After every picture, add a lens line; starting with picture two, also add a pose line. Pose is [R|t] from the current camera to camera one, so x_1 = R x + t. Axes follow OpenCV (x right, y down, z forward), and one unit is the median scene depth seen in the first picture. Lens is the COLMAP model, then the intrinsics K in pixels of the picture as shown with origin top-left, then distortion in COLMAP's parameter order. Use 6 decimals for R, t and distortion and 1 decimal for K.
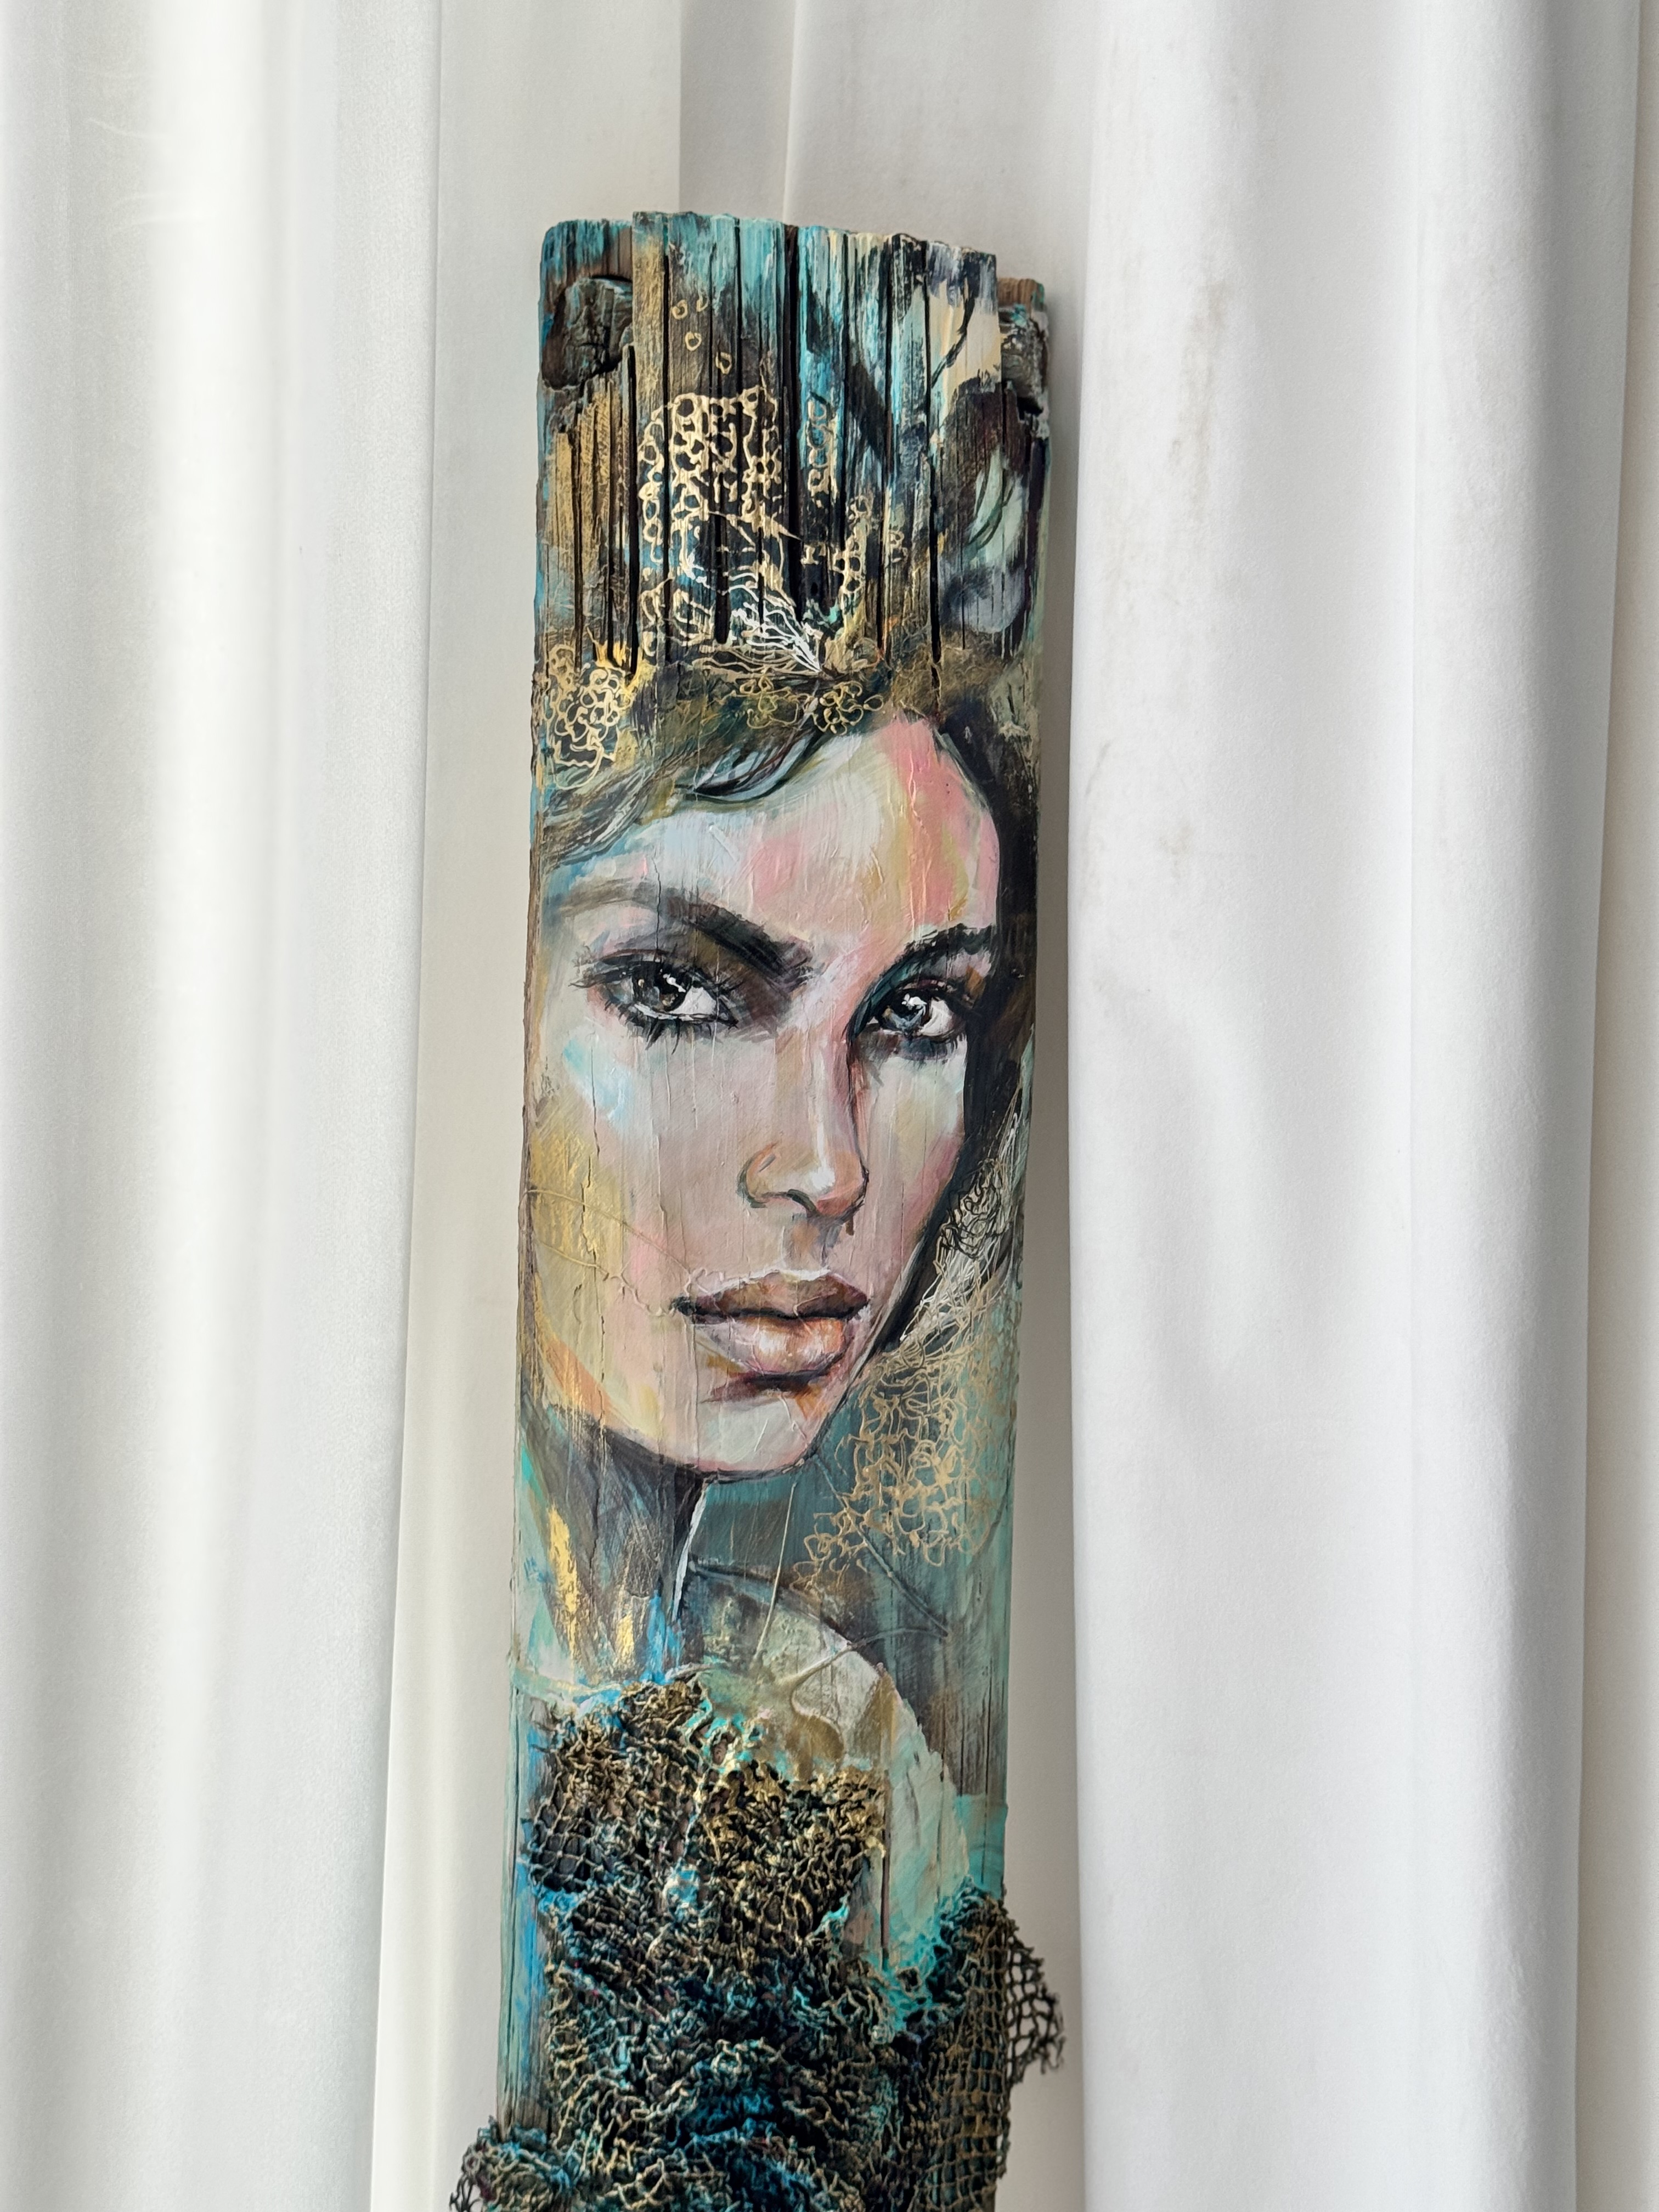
lens RADIAL K [[3153.4, 0, 827.3], [0, 3153.4, 1115.9], [0, 0, 1]] dist [0.188239, -0.368278]
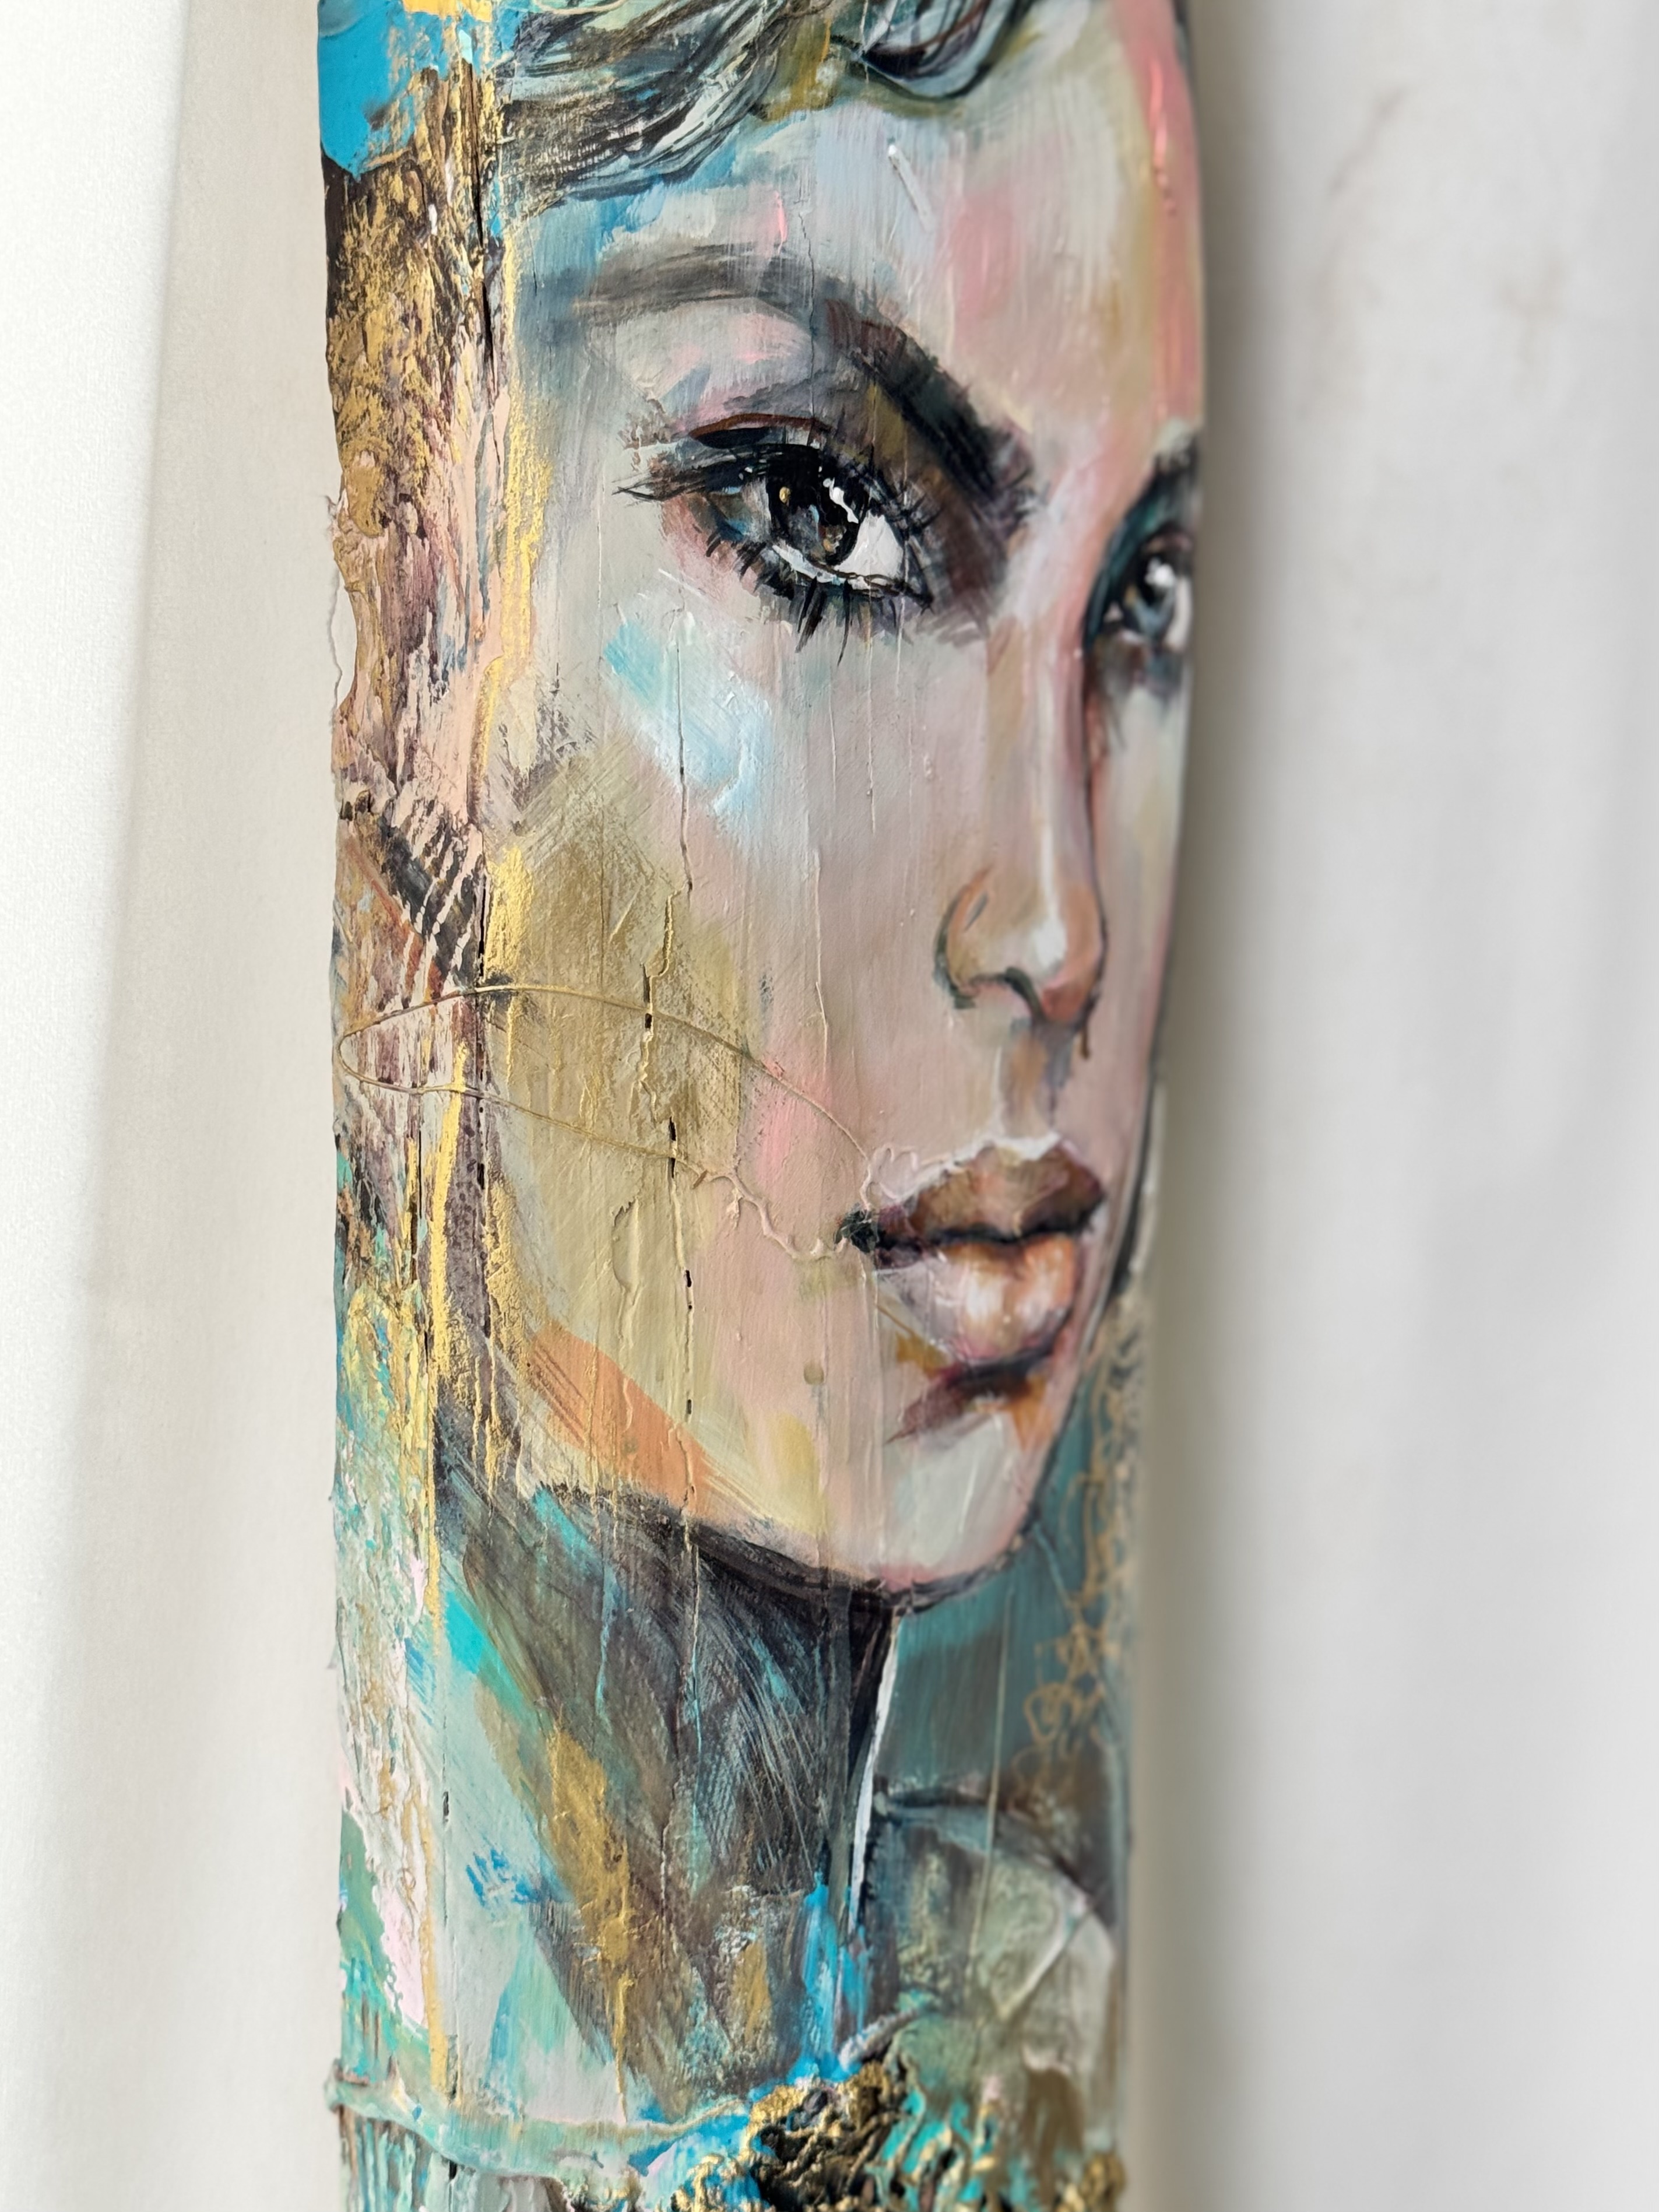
lens RADIAL K [[3357.9, 0, 829.5], [0, 3357.9, 1106.0], [0, 0, 1]] dist [0.155138, -0.167308]
pose [[0.746878, -0.049114, 0.663145, -0.362670], [0.022504, 0.998564, 0.048610, 0.019026], [-0.664580, -0.021383, 0.746911, 0.644733]]
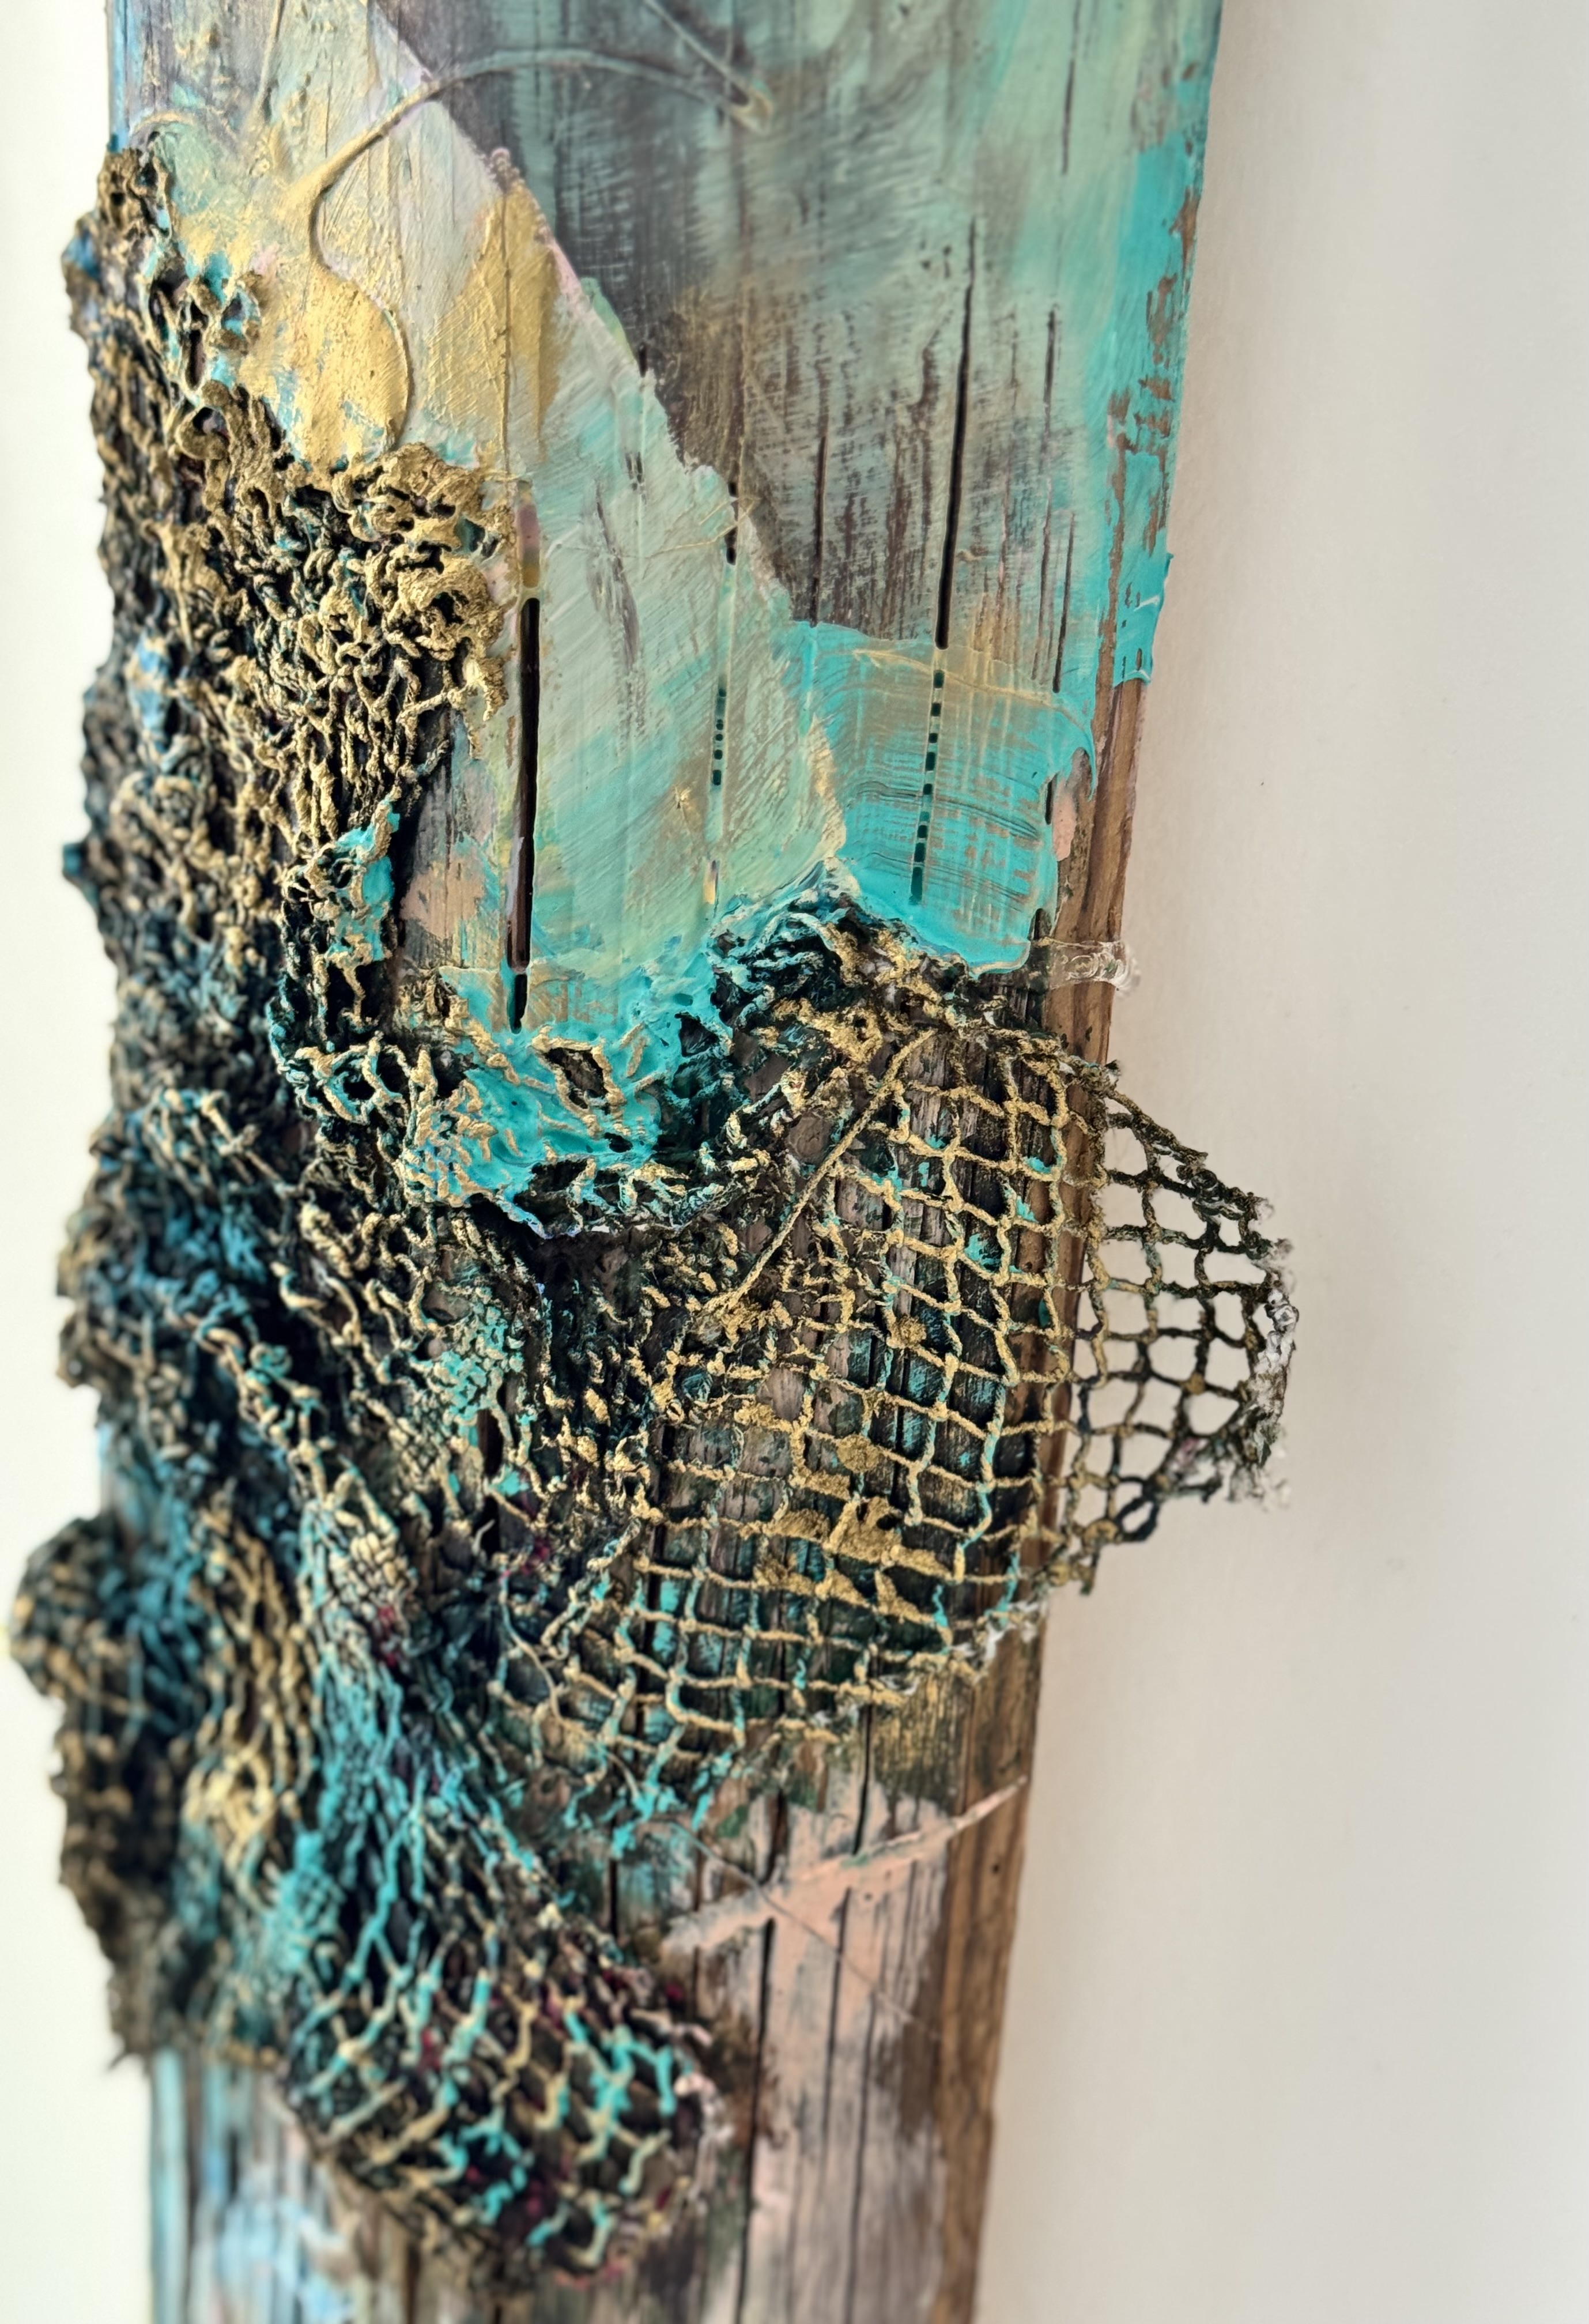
lens RADIAL K [[3295.2, 0, 862.5], [0, 3295.2, 1191.8], [0, 0, 1]] dist [0.117618, -0.095021]
pose [[0.597559, 0.274362, -0.753425, 0.338213], [-0.056585, 0.951724, 0.301694, 0.170655], [0.799826, -0.137647, 0.584236, 0.817164]]
